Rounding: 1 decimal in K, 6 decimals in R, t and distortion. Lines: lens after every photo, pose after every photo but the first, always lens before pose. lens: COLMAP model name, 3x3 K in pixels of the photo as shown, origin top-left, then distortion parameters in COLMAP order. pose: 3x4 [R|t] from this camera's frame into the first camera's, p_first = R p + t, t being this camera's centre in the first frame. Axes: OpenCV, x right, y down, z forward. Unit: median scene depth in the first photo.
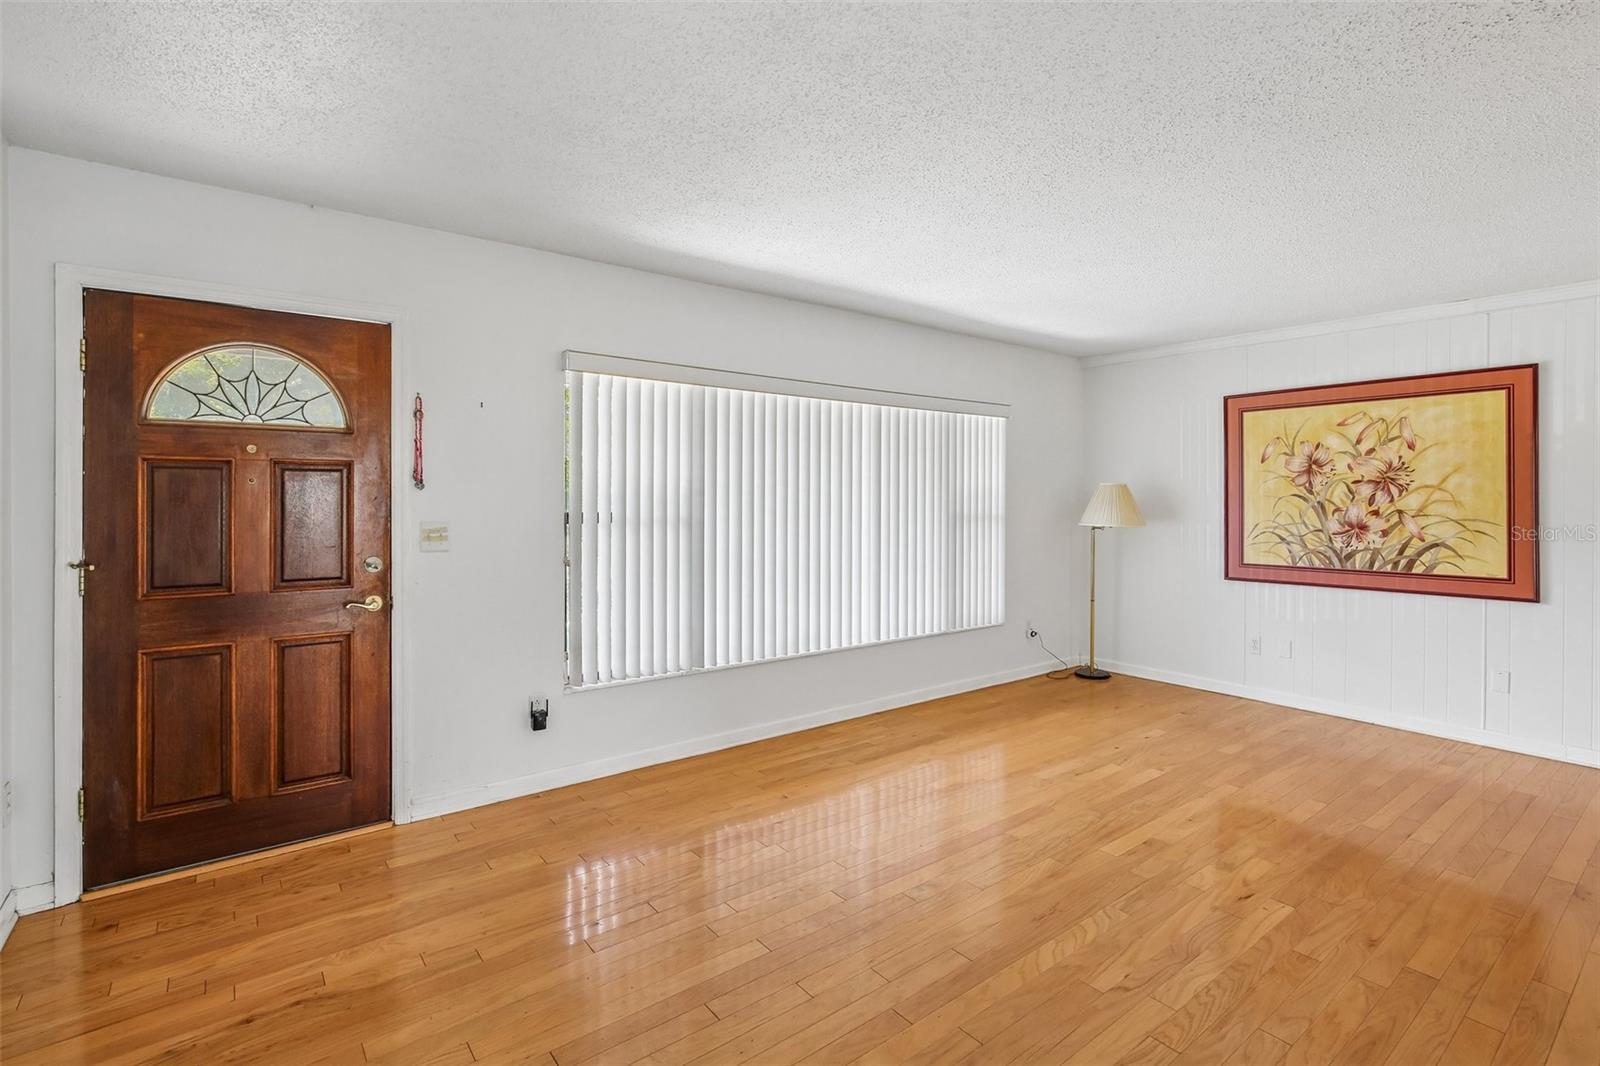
lens RADIAL K [[757.4, 0, 800.8], [0, 757.4, 496.4], [0, 0, 1]] dist [-0.004245, -0.000607]
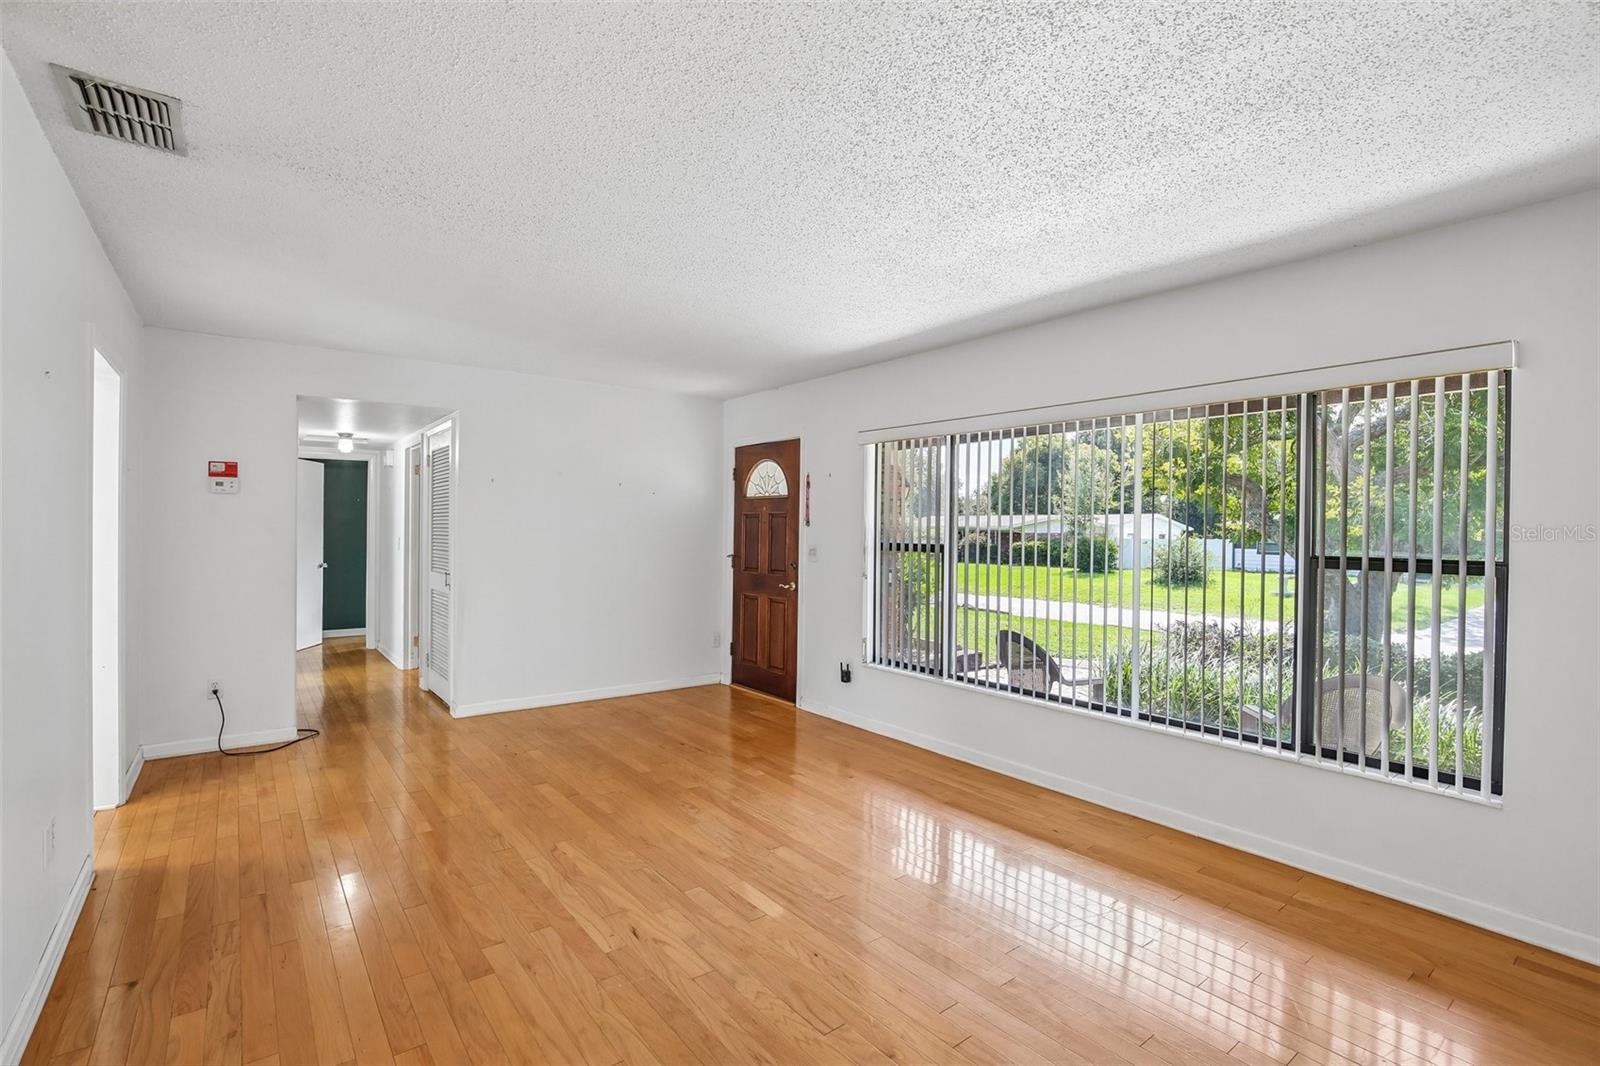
lens RADIAL K [[742.4, 0, 793.9], [0, 742.4, 530.3], [0, 0, 1]] dist [-0.004466, 0.000066]
pose [[-0.005274, -0.002458, -0.999983, 0.900715], [-0.012996, 0.999913, -0.002389, 0.003611], [0.999902, 0.012983, -0.005305, 0.696812]]
